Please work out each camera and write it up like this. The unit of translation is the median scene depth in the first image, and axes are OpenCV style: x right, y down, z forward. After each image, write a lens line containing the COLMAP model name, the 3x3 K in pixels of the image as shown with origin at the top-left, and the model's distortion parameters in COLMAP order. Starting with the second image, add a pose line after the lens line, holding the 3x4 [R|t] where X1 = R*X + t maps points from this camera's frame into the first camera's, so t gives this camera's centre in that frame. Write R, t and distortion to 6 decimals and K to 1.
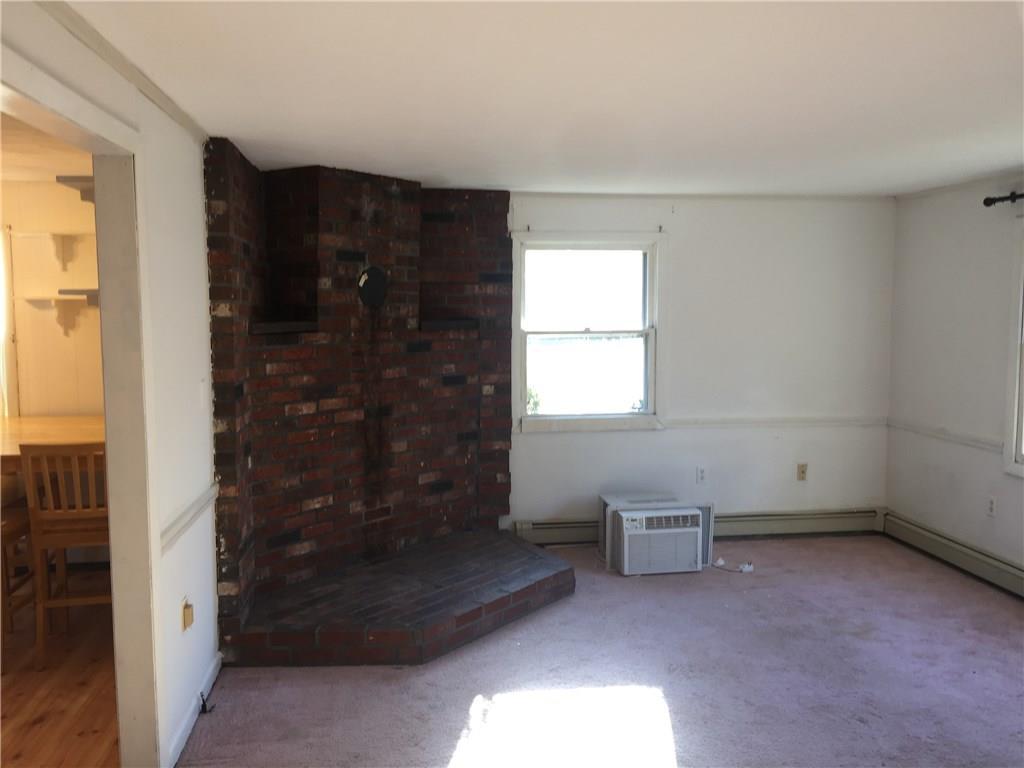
lens RADIAL K [[880.4, 0, 503.0], [0, 880.4, 386.6], [0, 0, 1]] dist [0.085802, -0.131041]
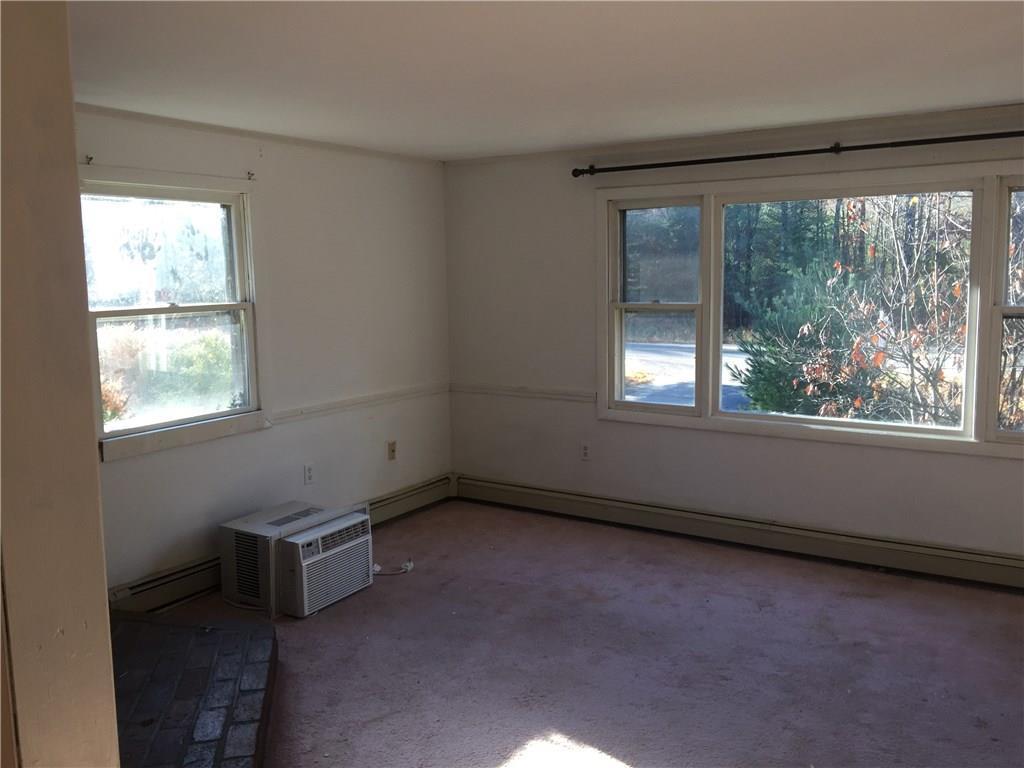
lens RADIAL K [[880.4, 0, 504.6], [0, 880.4, 377.7], [0, 0, 1]] dist [0.085802, -0.131041]
pose [[0.649905, -0.101772, 0.753170, -0.313575], [0.085390, 0.994497, 0.060699, -0.030049], [-0.755203, 0.024864, 0.655019, 0.338003]]
